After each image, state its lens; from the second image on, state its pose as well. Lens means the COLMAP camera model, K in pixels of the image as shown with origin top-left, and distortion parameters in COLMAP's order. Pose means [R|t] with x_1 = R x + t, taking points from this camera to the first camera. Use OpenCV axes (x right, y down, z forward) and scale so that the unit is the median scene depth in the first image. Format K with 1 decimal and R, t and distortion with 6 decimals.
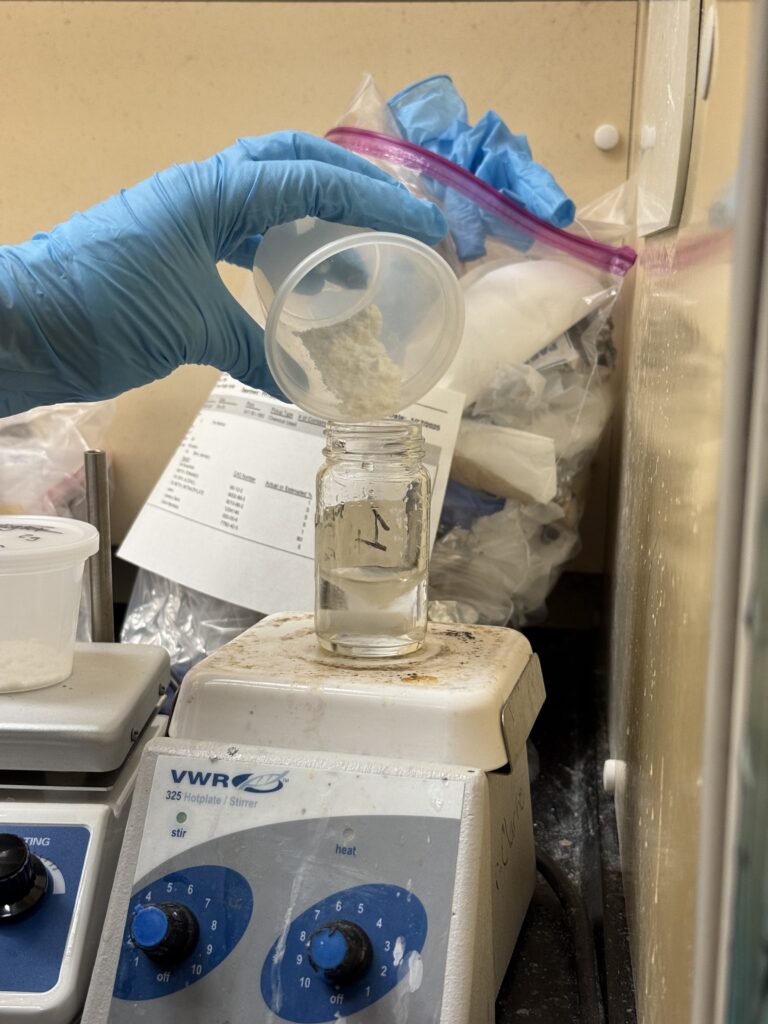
lens RADIAL K [[1444.8, 0, 384.0], [0, 1444.8, 512.0], [0, 0, 1]] dist [0.152522, 0.010956]
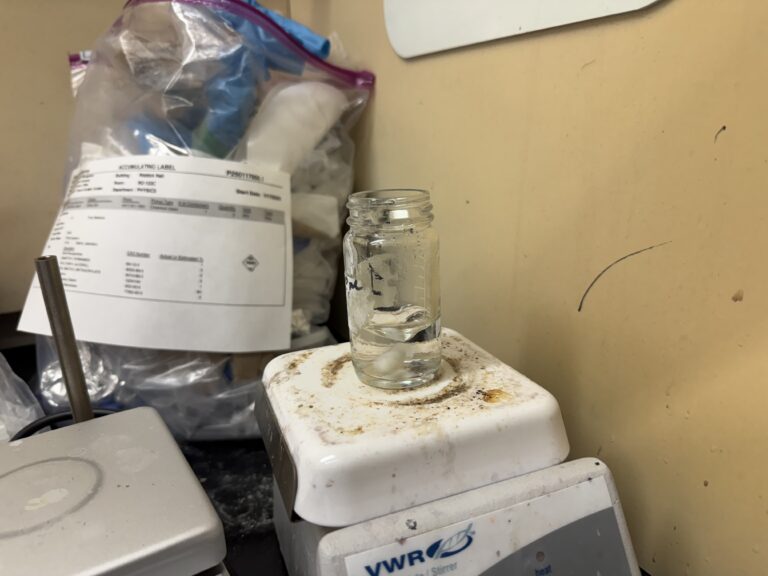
lens RADIAL K [[562.4, 0, 384.0], [0, 562.4, 288.0], [0, 0, 1]] dist [0.098280, -0.263522]
pose [[0.822107, -0.212823, 0.528060, -0.302194], [0.150189, 0.975719, 0.159423, -0.067994], [-0.549167, -0.051754, 0.834109, 0.691058]]
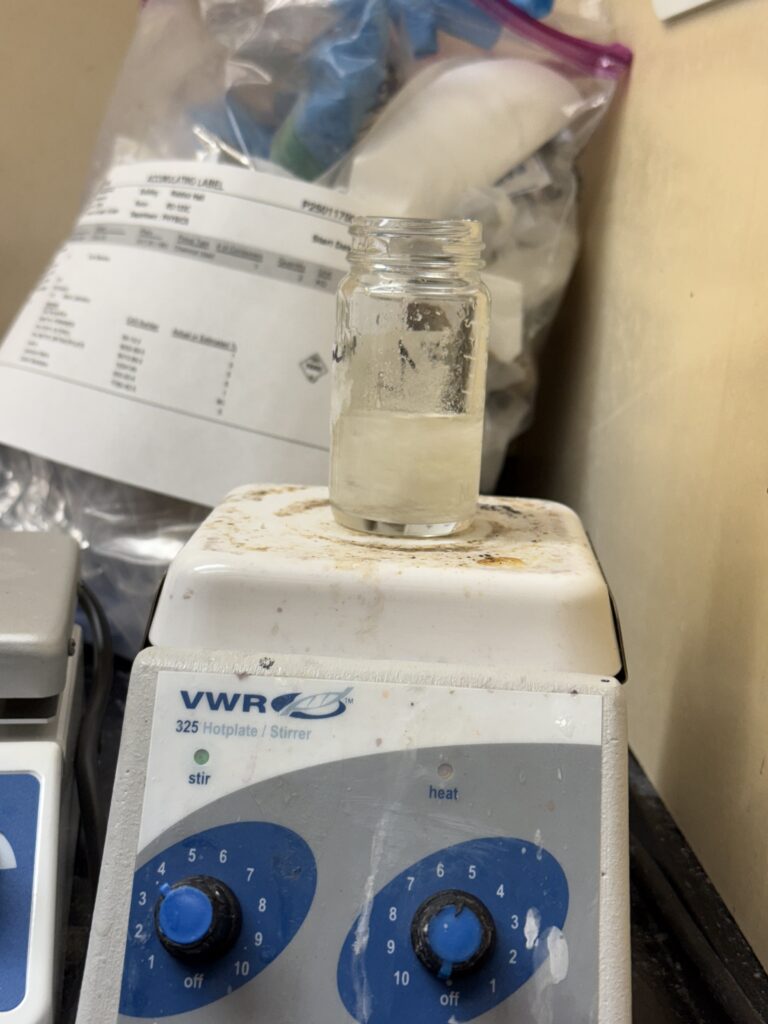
lens RADIAL K [[1462.3, 0, 384.0], [0, 1462.3, 512.0], [0, 0, 1]] dist [0.148508, -0.020774]
pose [[0.982743, -0.010017, 0.184702, -0.182417], [-0.000749, 0.998309, 0.058124, 0.049117], [-0.184972, -0.057259, 0.981074, 0.289011]]
